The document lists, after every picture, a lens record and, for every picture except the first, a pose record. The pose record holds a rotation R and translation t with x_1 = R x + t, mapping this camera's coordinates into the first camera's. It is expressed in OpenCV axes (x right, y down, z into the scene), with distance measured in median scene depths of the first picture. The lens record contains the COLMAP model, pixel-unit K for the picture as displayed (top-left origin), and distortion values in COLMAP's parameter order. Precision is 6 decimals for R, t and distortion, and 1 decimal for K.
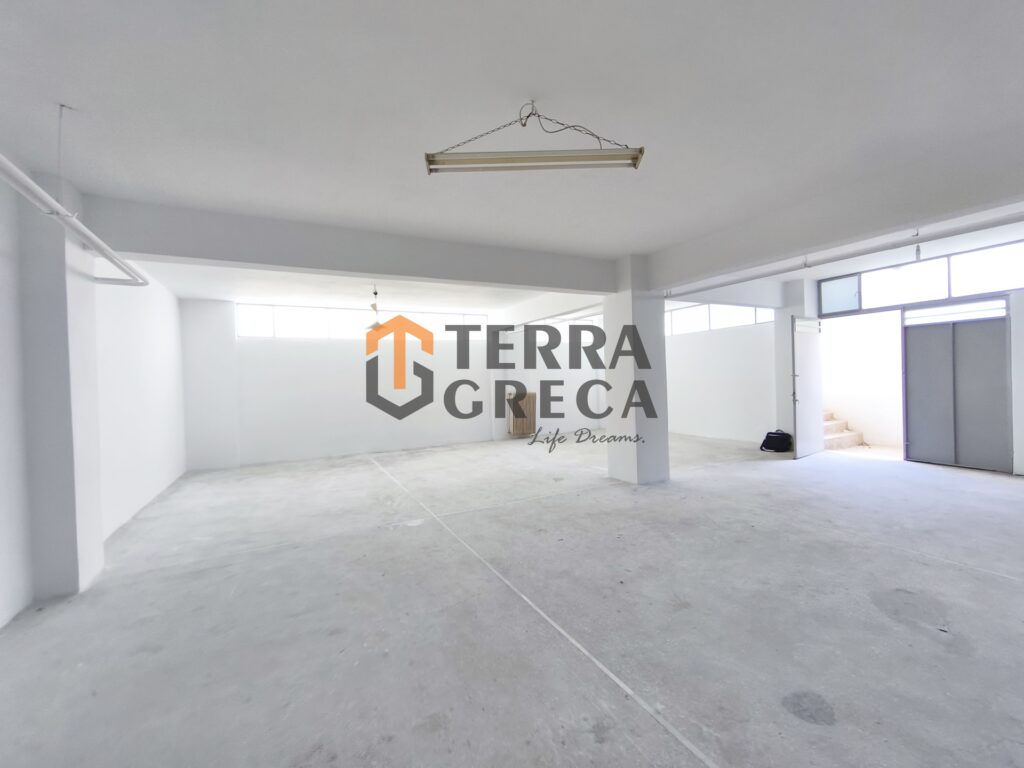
lens RADIAL K [[428.8, 0, 514.8], [0, 428.8, 384.3], [0, 0, 1]] dist [-0.002195, 0.000252]
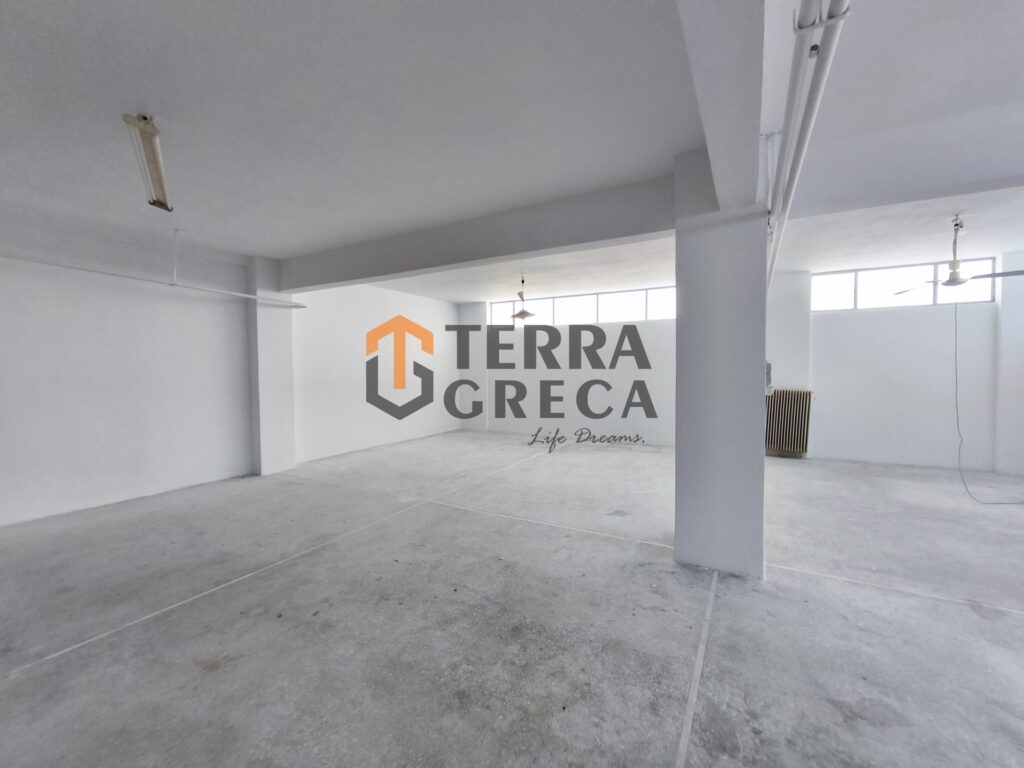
lens RADIAL K [[436.3, 0, 511.0], [0, 436.3, 365.8], [0, 0, 1]] dist [-0.002241, -0.000582]
pose [[0.524335, 0.018285, -0.851316, 0.974845], [-0.024488, 0.999680, 0.006389, -0.029089], [0.851160, 0.017497, 0.524615, 0.761694]]
